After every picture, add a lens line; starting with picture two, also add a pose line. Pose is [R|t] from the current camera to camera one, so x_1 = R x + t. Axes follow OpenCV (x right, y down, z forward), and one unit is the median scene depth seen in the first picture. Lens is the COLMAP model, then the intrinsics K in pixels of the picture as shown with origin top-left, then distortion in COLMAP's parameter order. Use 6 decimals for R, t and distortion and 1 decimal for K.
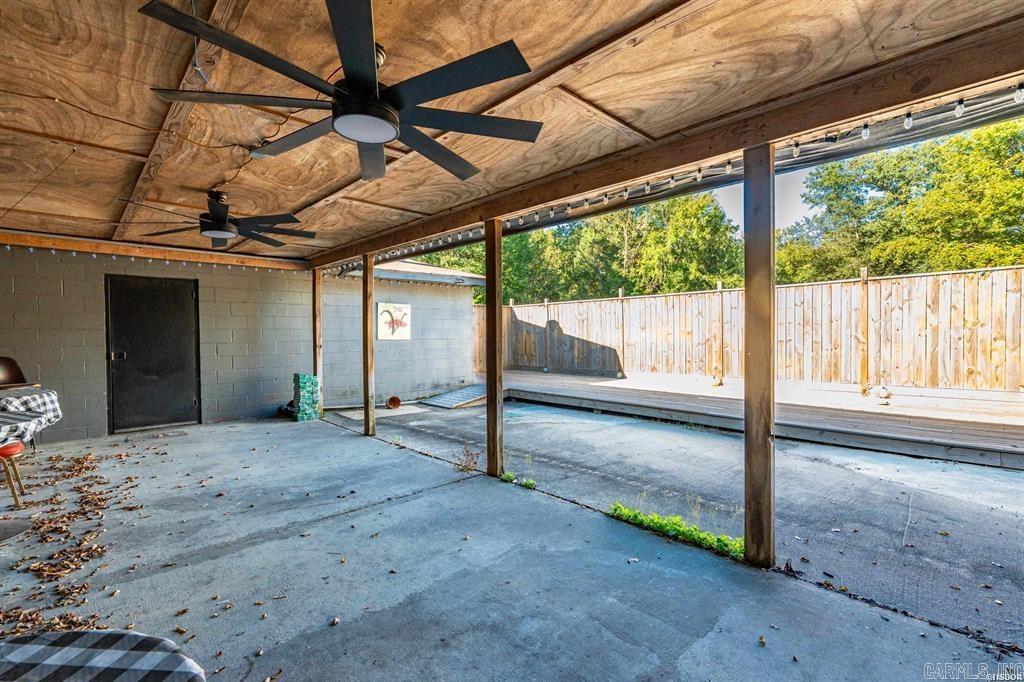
lens RADIAL K [[470.0, 0, 512.0], [0, 470.0, 341.0], [0, 0, 1]] dist [0.000042, 0.000591]
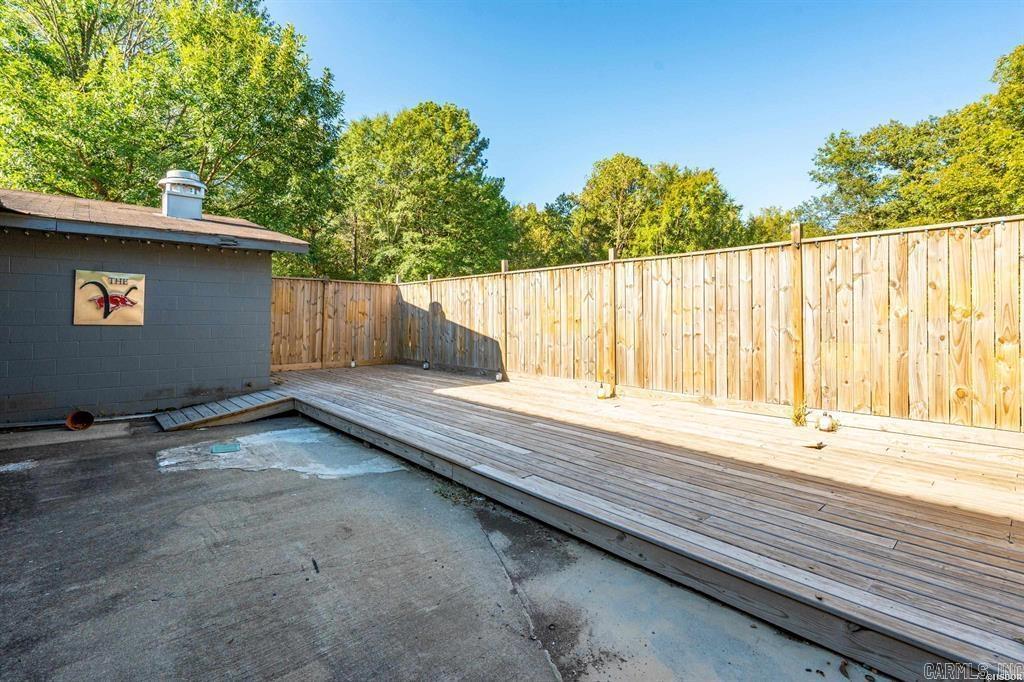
lens RADIAL K [[480.4, 0, 511.9], [0, 480.4, 310.9], [0, 0, 1]] dist [0.002768, -0.004439]
pose [[0.999653, 0.013869, -0.022395, 0.257568], [-0.014551, 0.999427, -0.030573, -0.007942], [0.021958, 0.030889, 0.999282, 0.232465]]
